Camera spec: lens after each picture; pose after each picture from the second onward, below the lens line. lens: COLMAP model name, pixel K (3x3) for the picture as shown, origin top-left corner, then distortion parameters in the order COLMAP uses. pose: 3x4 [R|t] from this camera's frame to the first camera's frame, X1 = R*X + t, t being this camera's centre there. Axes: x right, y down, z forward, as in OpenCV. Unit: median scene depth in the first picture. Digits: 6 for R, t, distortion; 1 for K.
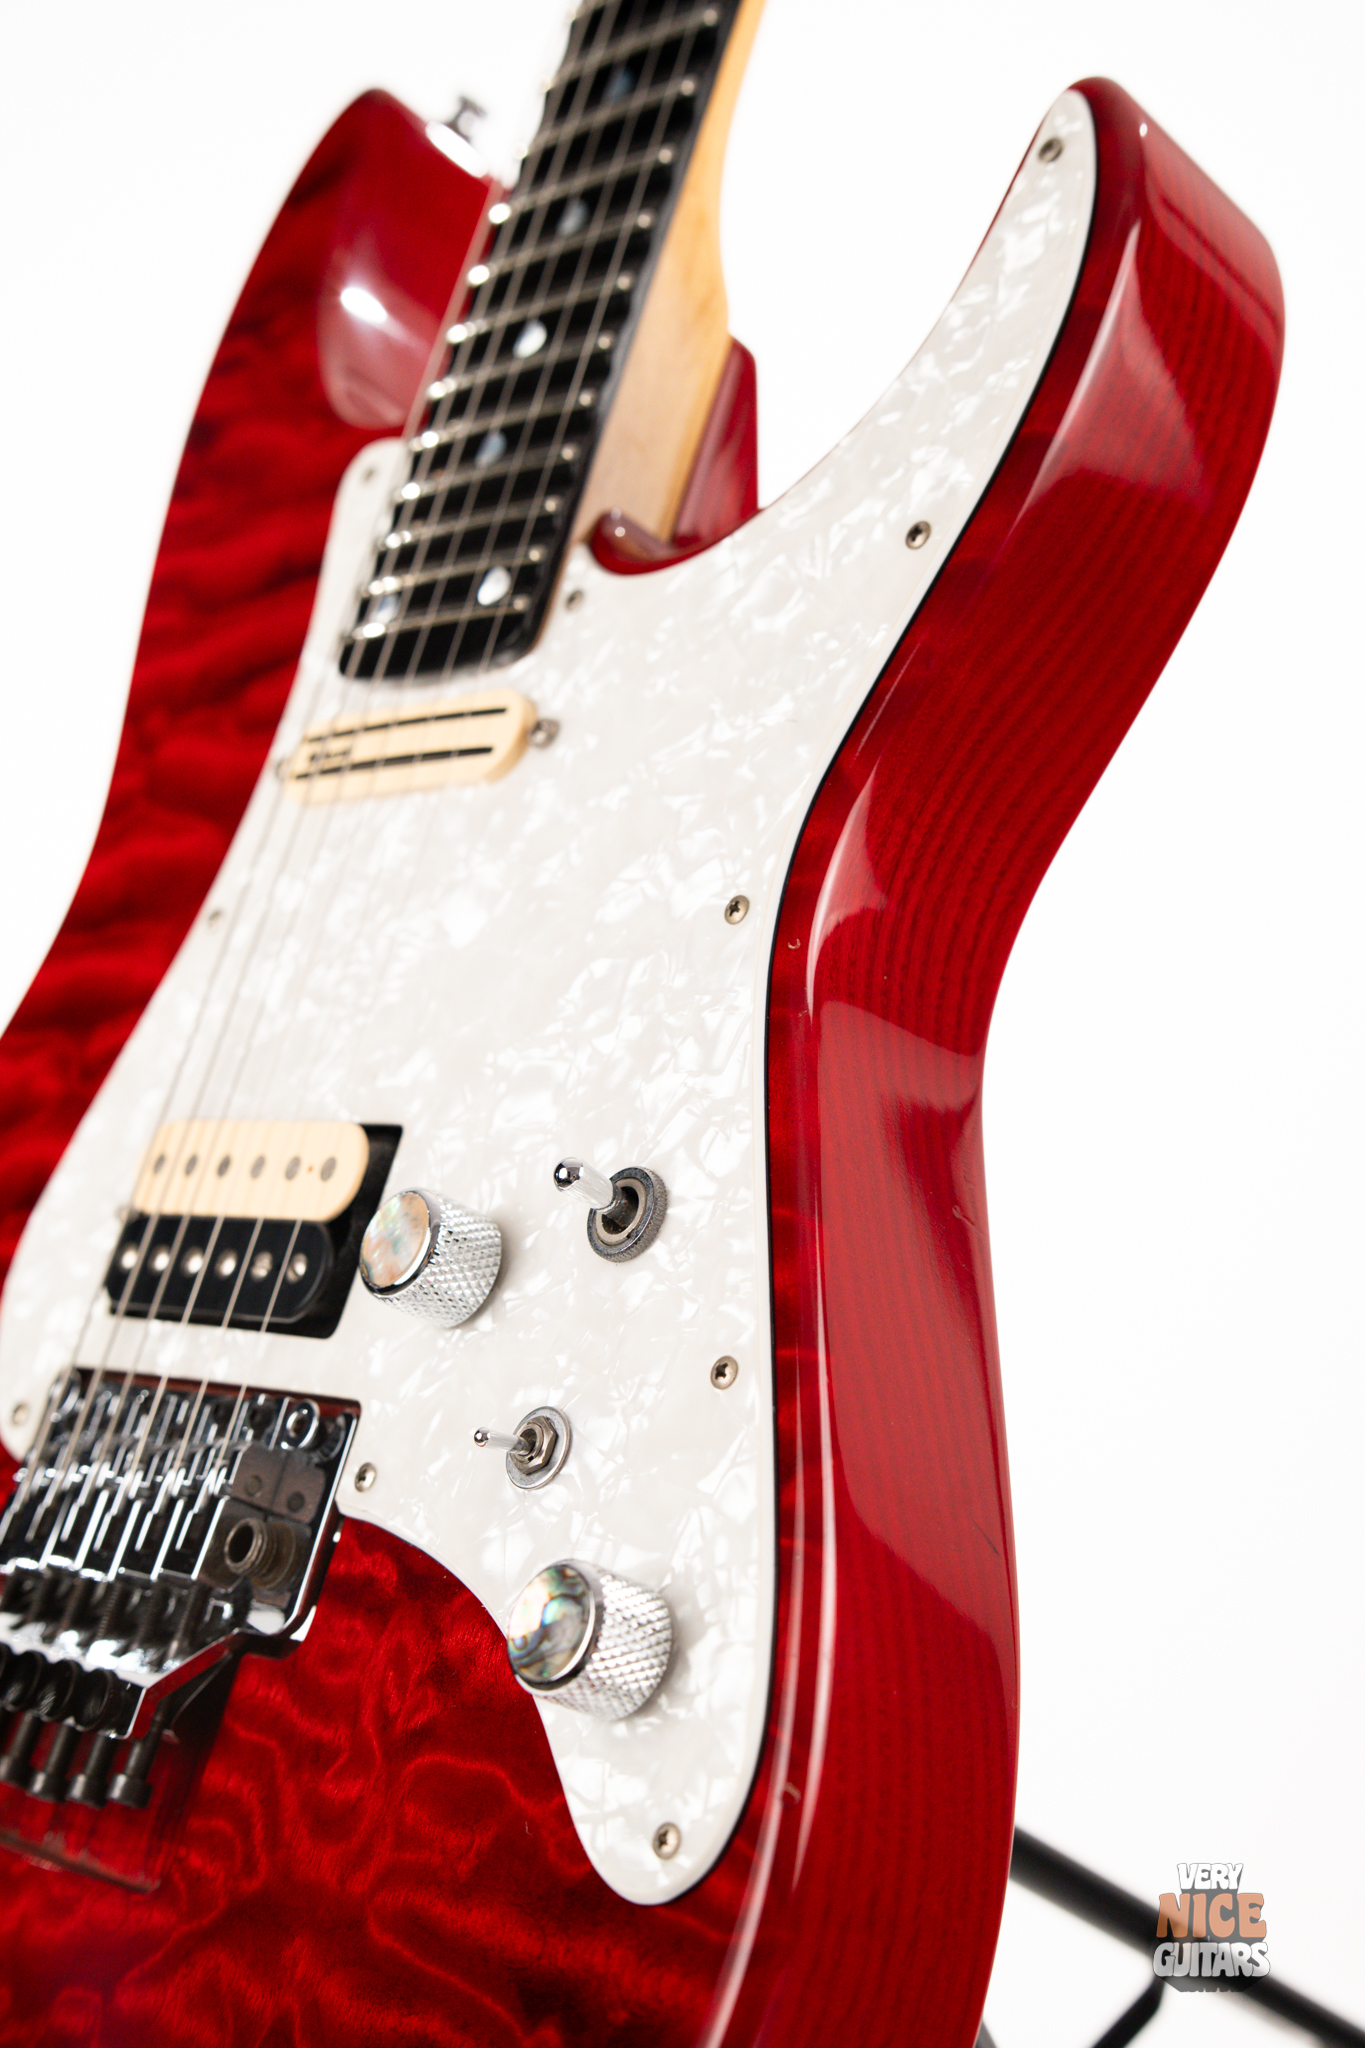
lens RADIAL K [[2913.6, 0, 676.3], [0, 2913.6, 1034.3], [0, 0, 1]] dist [0.047277, 0.000000]
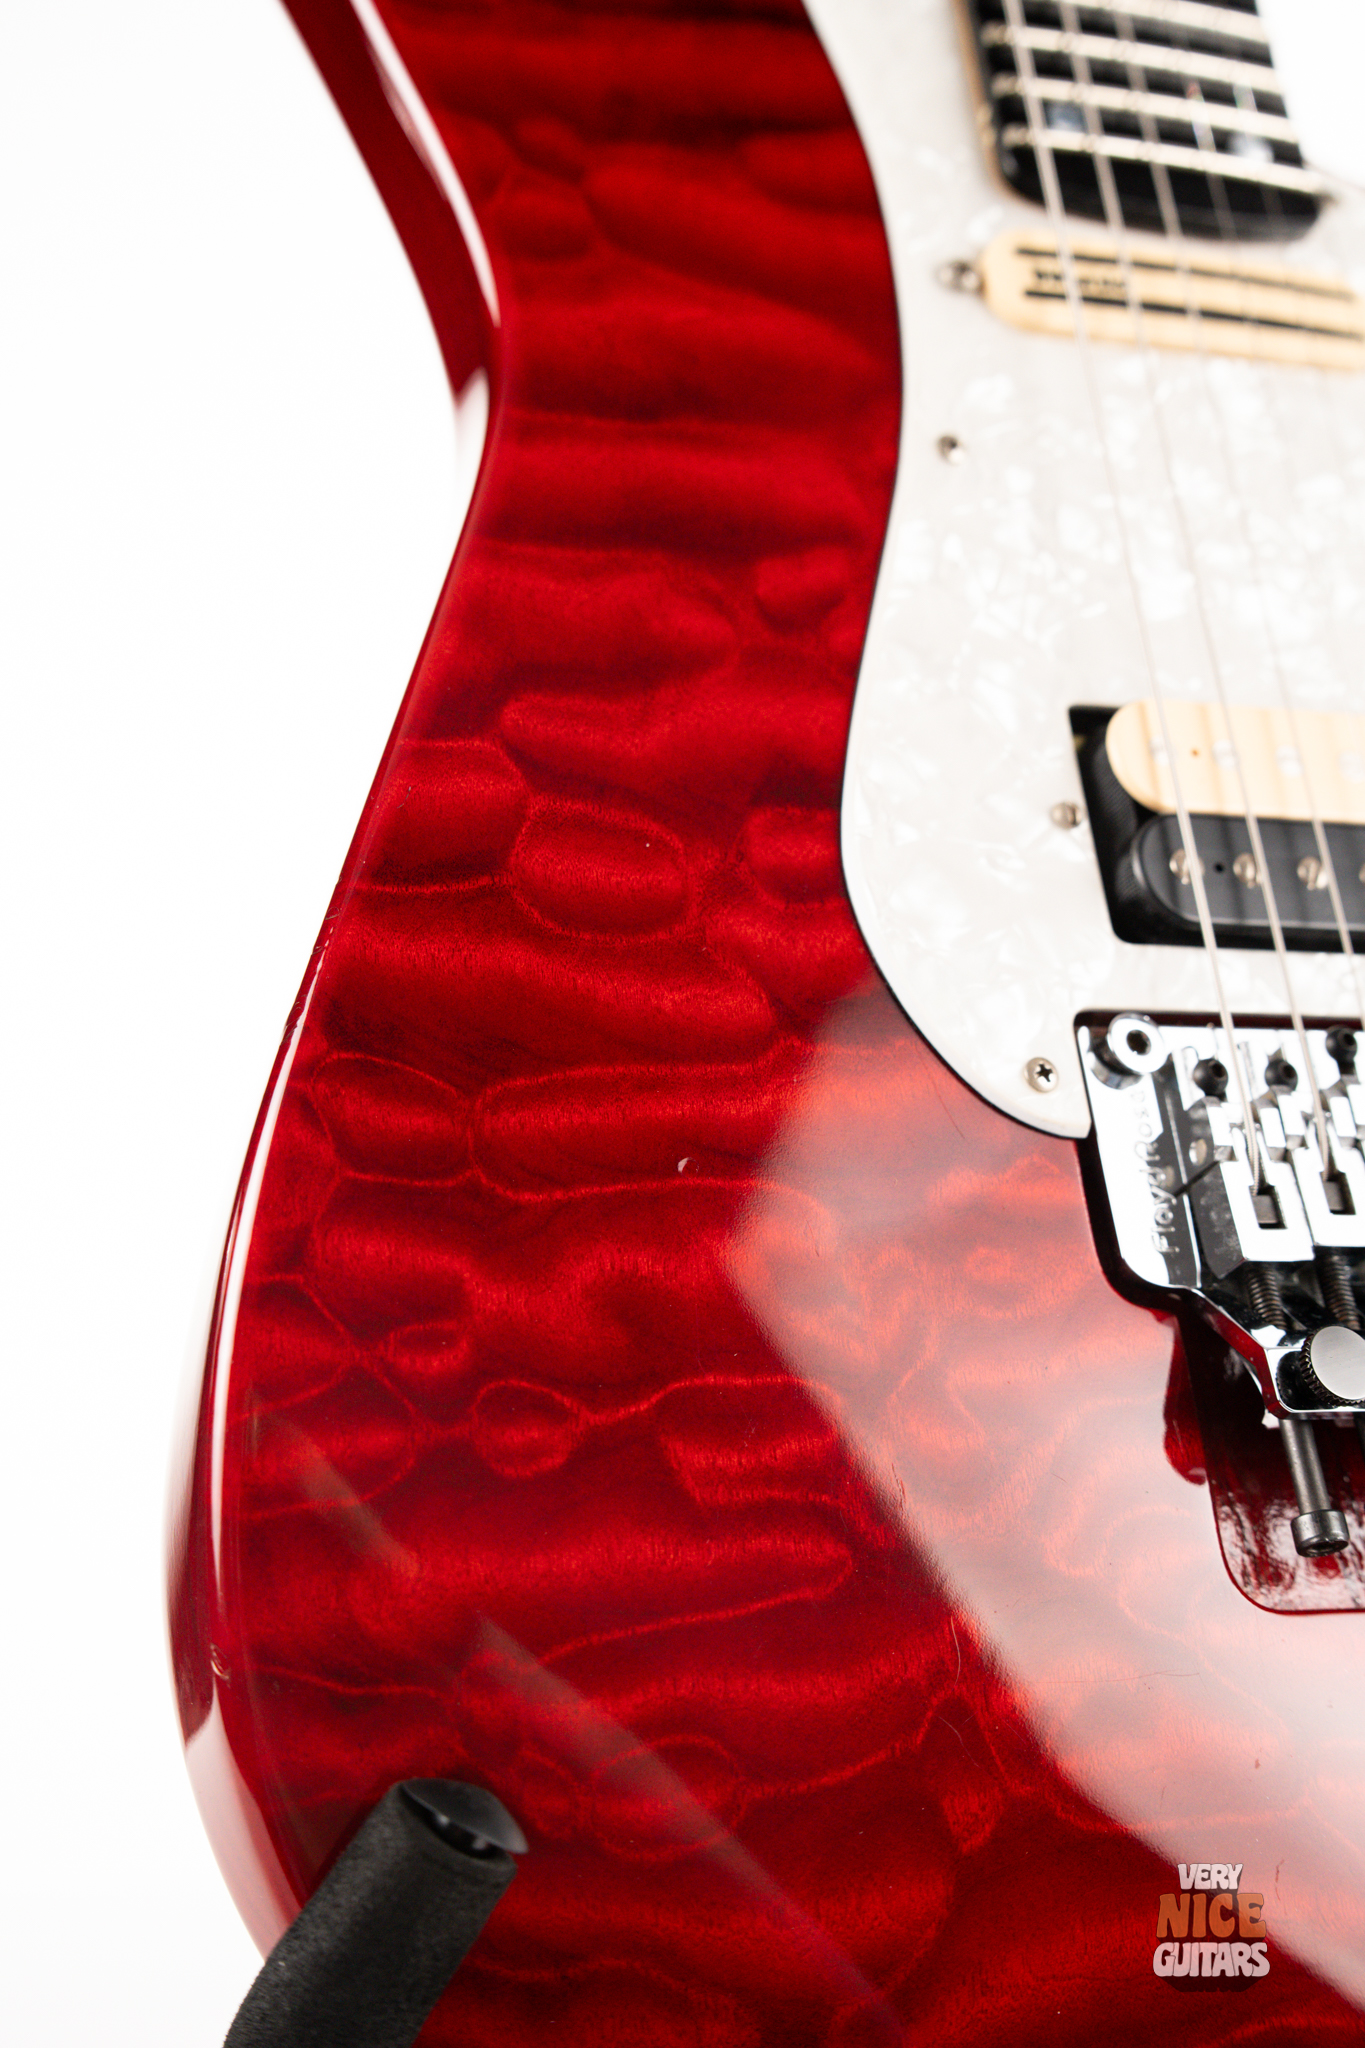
lens RADIAL K [[2913.6, 0, 683.6], [0, 2913.6, 1041.0], [0, 0, 1]] dist [0.047277, 0.000000]
pose [[0.354867, 0.049569, 0.933602, -1.116258], [-0.036503, 0.998567, -0.039143, 0.184901], [-0.934204, -0.020189, 0.356168, 1.004878]]
